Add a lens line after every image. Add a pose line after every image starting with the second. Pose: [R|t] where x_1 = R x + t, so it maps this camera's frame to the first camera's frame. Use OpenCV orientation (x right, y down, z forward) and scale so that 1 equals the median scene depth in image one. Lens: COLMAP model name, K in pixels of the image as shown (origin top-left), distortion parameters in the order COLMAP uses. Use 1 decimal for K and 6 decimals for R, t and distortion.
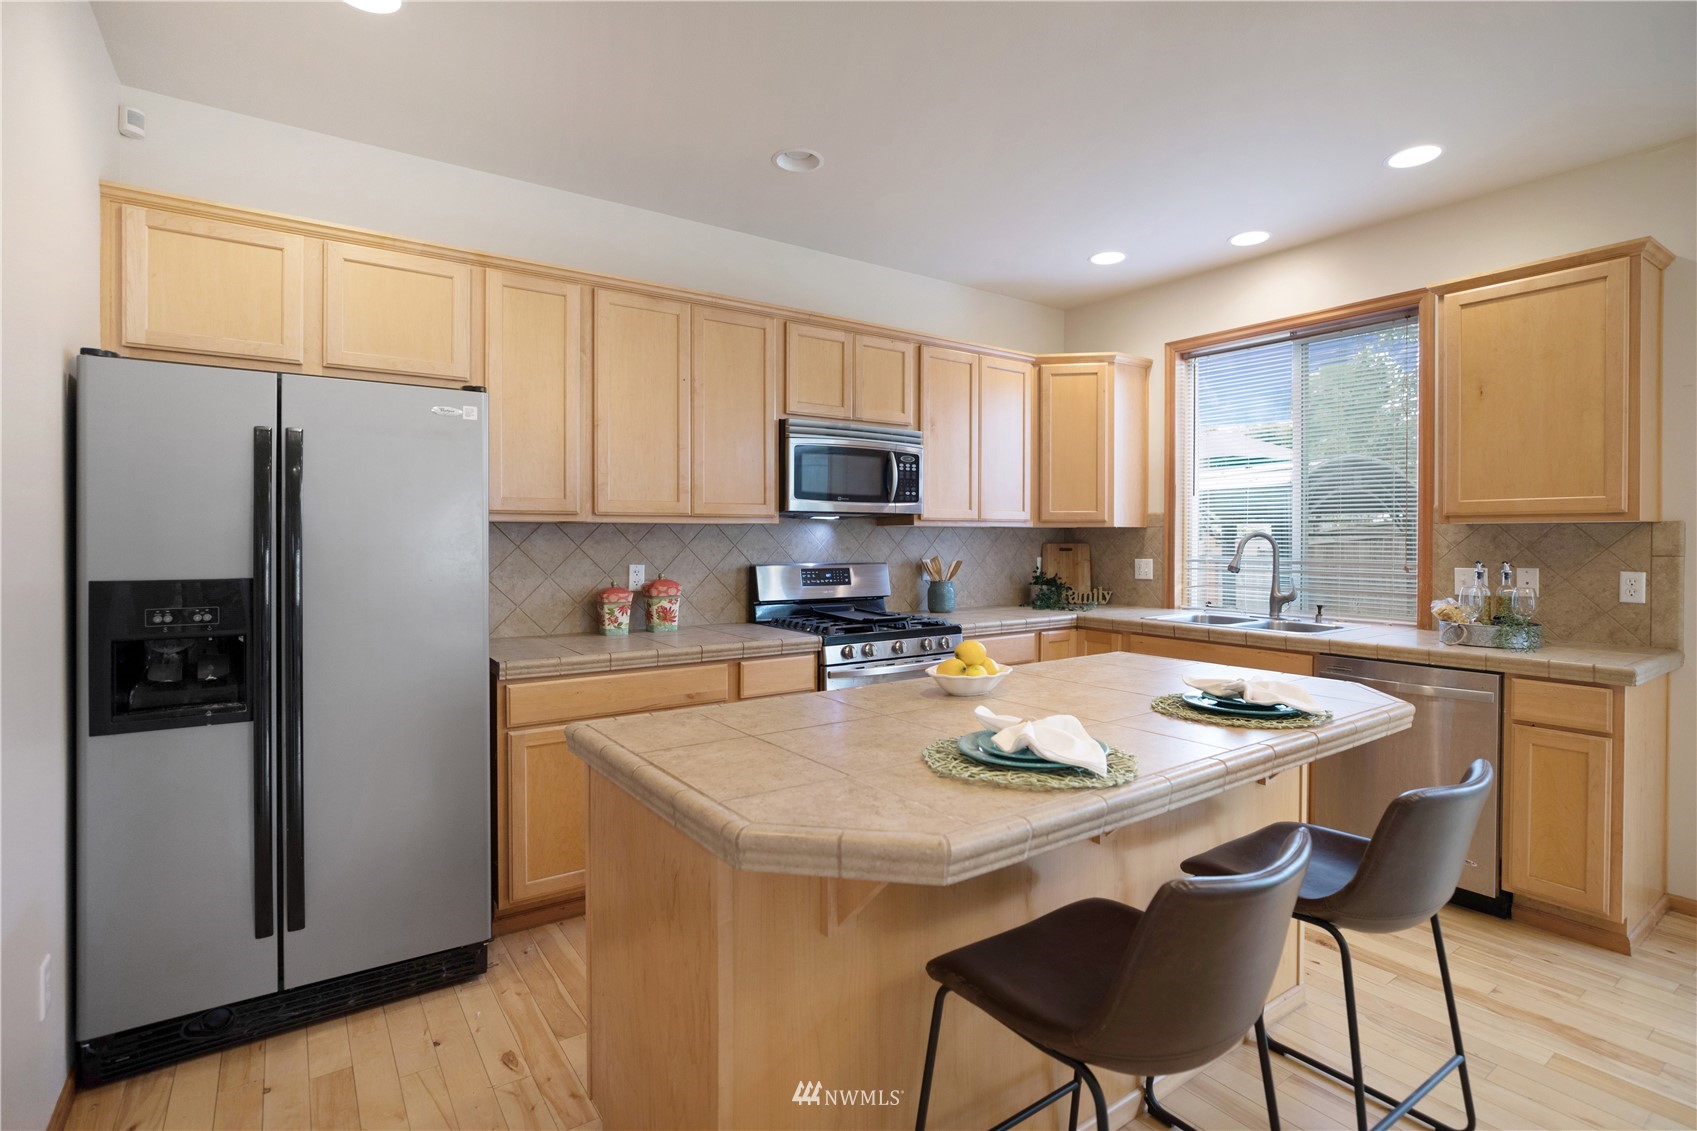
lens RADIAL K [[831.4, 0, 879.2], [0, 831.4, 547.8], [0, 0, 1]] dist [-0.012279, 0.000147]
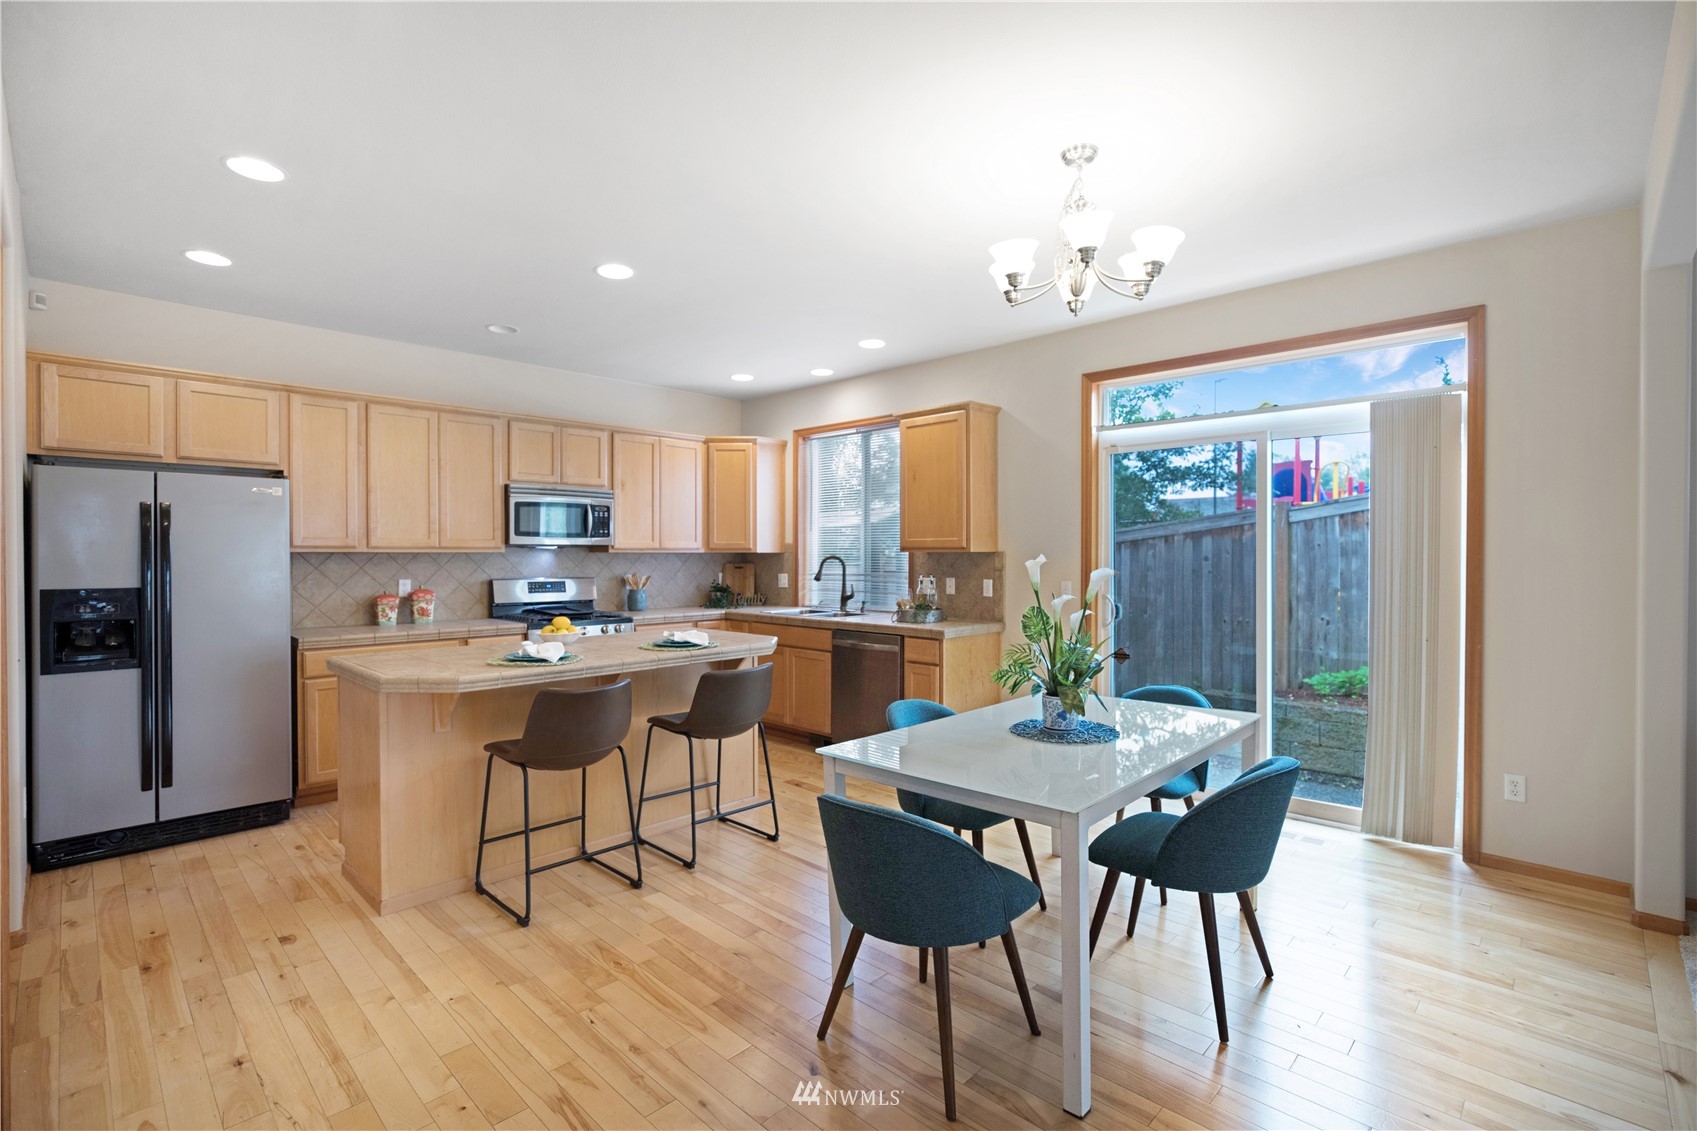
lens RADIAL K [[778.3, 0, 848.5], [0, 778.3, 565.5], [0, 0, 1]] dist [0.000347, 0.000567]
pose [[0.988080, -0.004320, 0.153877, 0.304970], [0.004097, 0.999990, 0.001769, -0.004873], [-0.153884, -0.001118, 0.988088, -0.554232]]
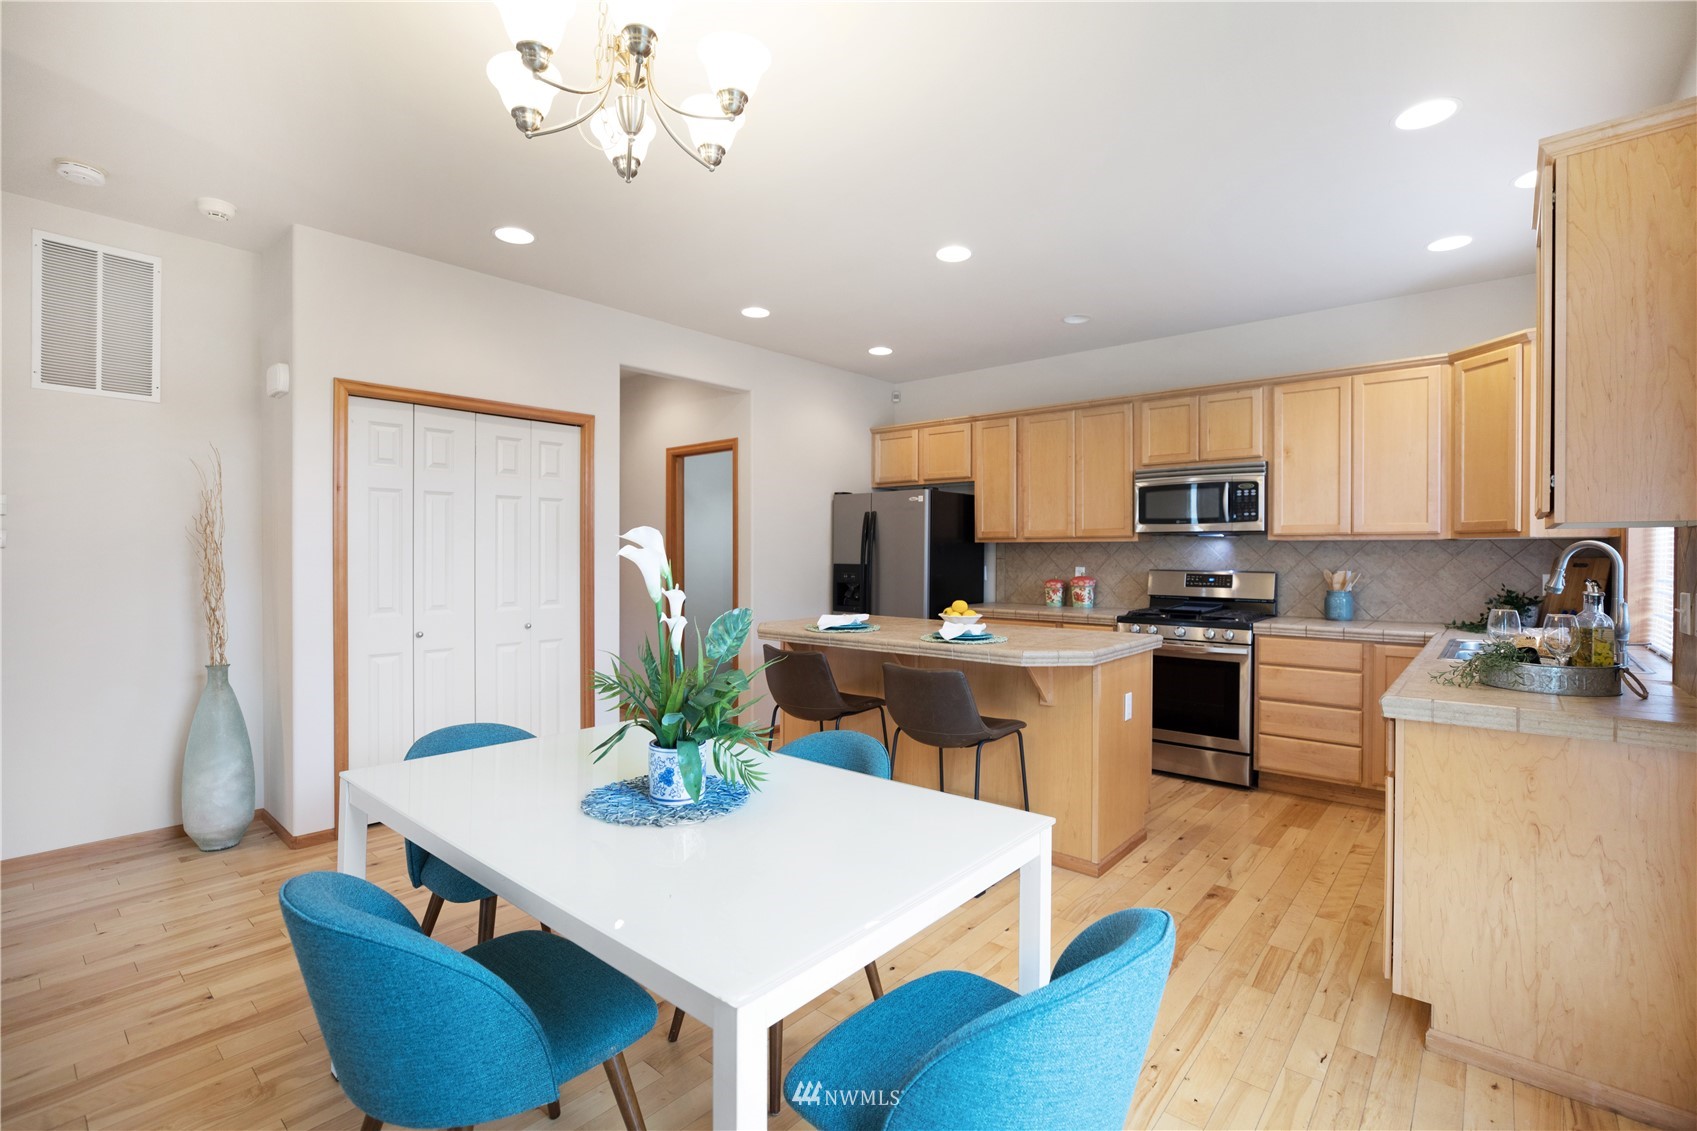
lens RADIAL K [[778.3, 0, 848.5], [0, 778.3, 565.5], [0, 0, 1]] dist [0.000347, 0.000567]
pose [[0.235829, 0.017890, -0.971630, 1.174542], [-0.012540, 0.999803, 0.015365, -0.000715], [0.971714, 0.008560, 0.236007, 0.191588]]
